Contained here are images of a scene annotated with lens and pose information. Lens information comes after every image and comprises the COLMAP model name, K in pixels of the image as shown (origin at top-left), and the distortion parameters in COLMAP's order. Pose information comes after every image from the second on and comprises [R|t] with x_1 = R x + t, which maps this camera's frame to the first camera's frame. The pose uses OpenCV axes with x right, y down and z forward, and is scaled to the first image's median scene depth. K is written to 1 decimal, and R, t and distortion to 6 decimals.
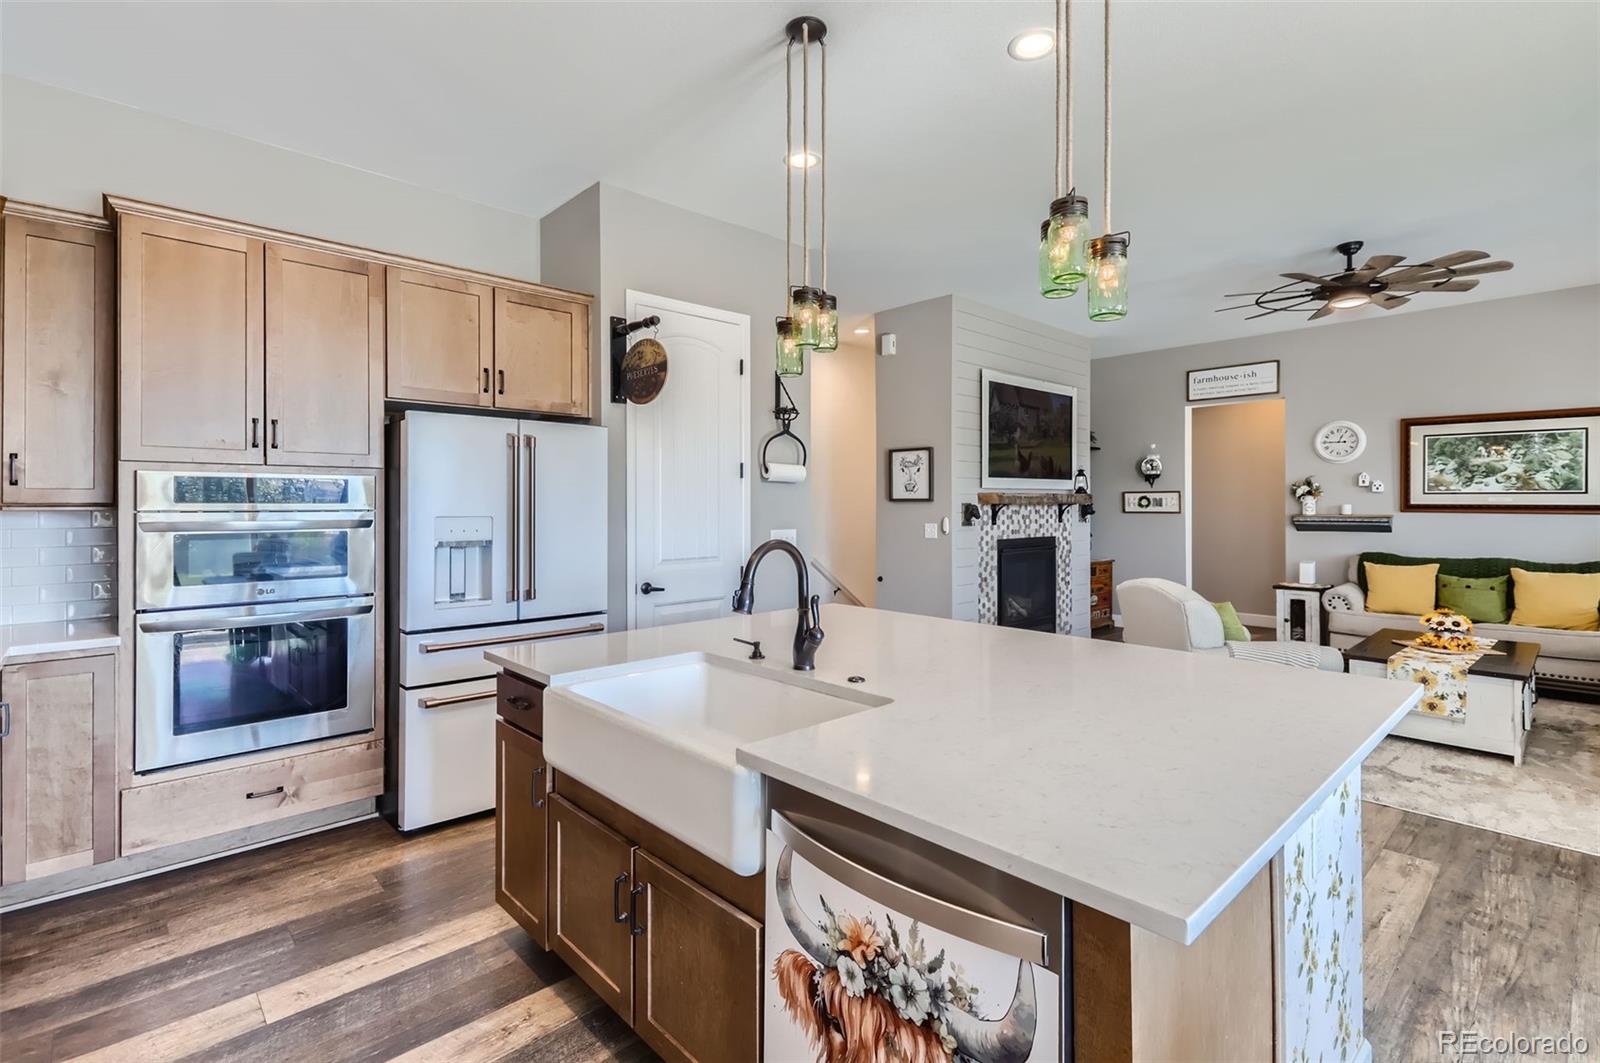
lens RADIAL K [[736.7, 0, 783.8], [0, 736.7, 507.4], [0, 0, 1]] dist [0.012072, -0.005688]
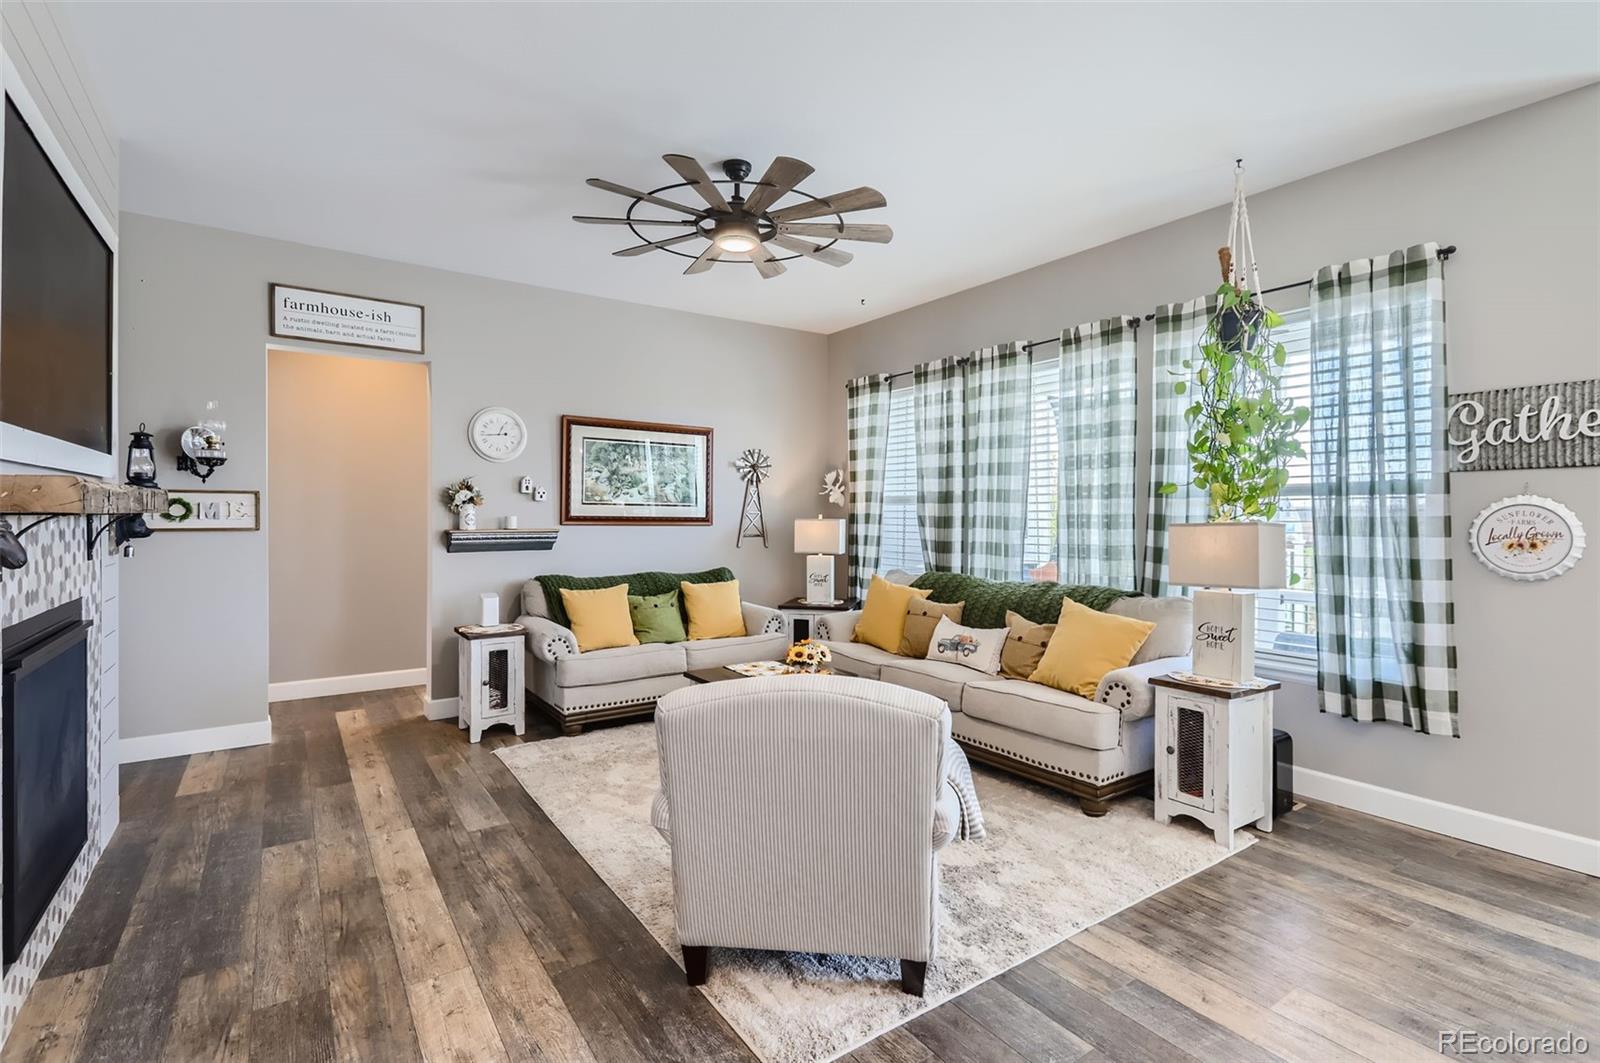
lens RADIAL K [[736.7, 0, 793.4], [0, 736.7, 521.8], [0, 0, 1]] dist [0.012072, -0.005688]
pose [[0.119717, -0.006052, 0.992790, 0.028684], [0.000706, 0.999982, 0.006011, -0.002380], [-0.992808, -0.000019, 0.119719, 0.638751]]
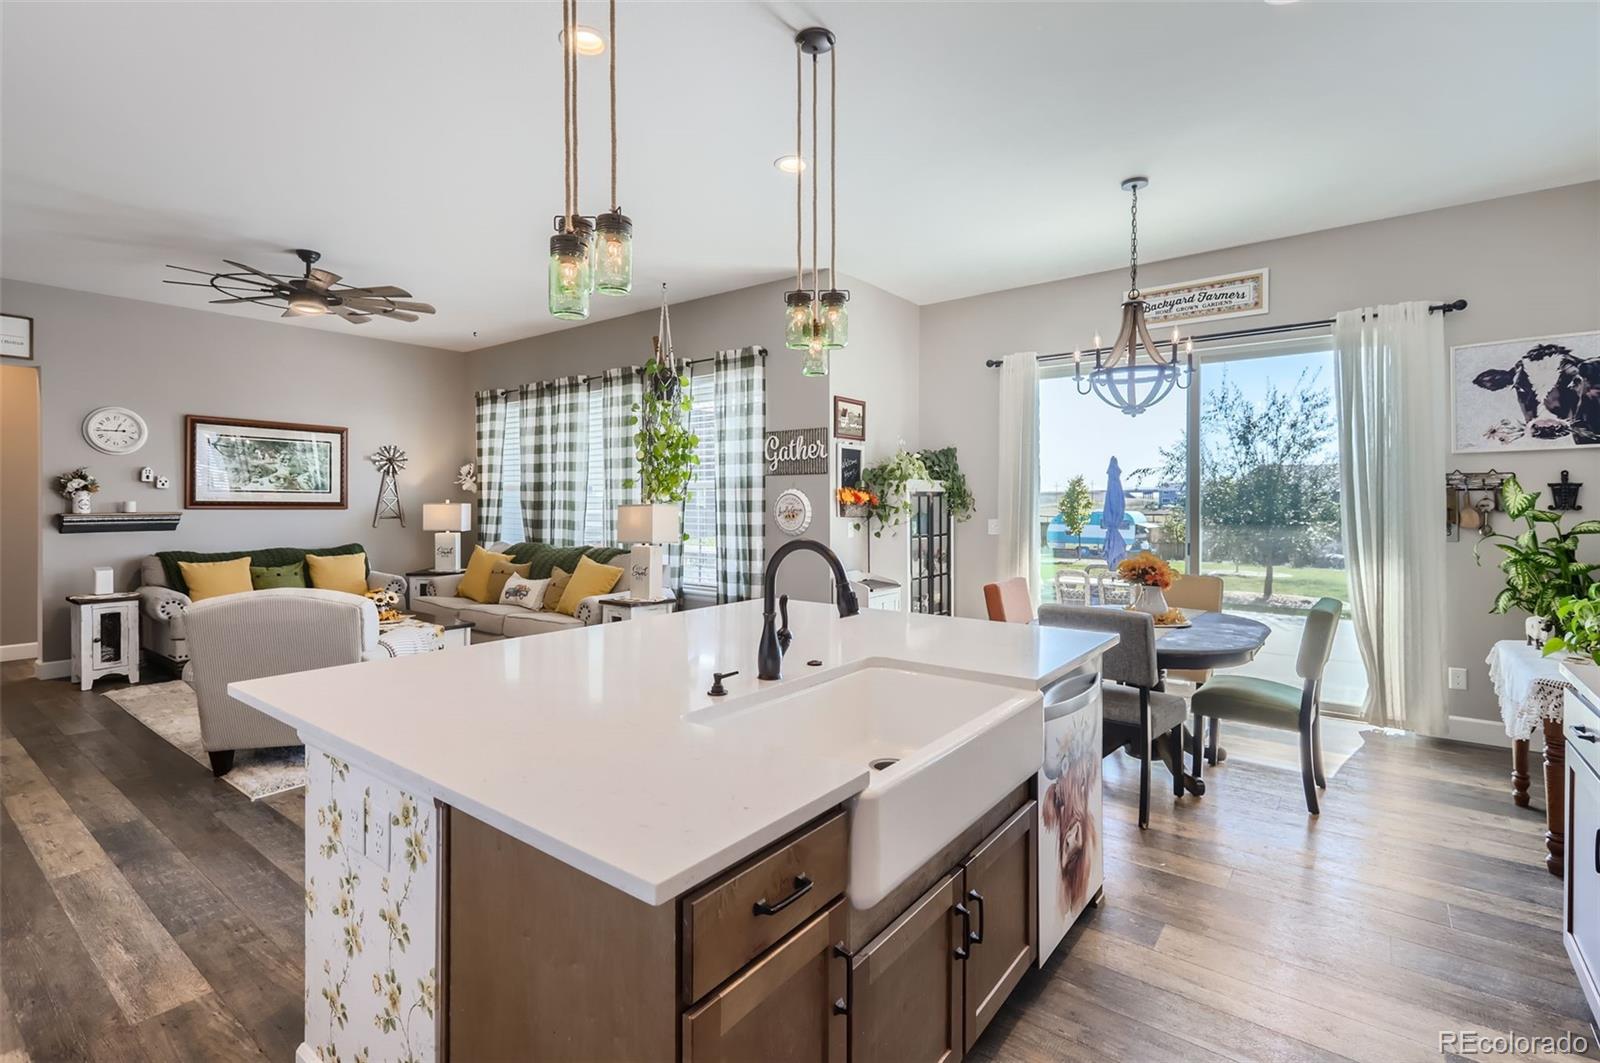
lens RADIAL K [[736.7, 0, 808.1], [0, 736.7, 507.1], [0, 0, 1]] dist [0.012072, -0.005688]
pose [[-0.200149, -0.005564, 0.979750, -0.299772], [0.003065, 0.999975, 0.006305, 0.000010], [-0.979761, 0.004265, -0.200127, 0.387694]]
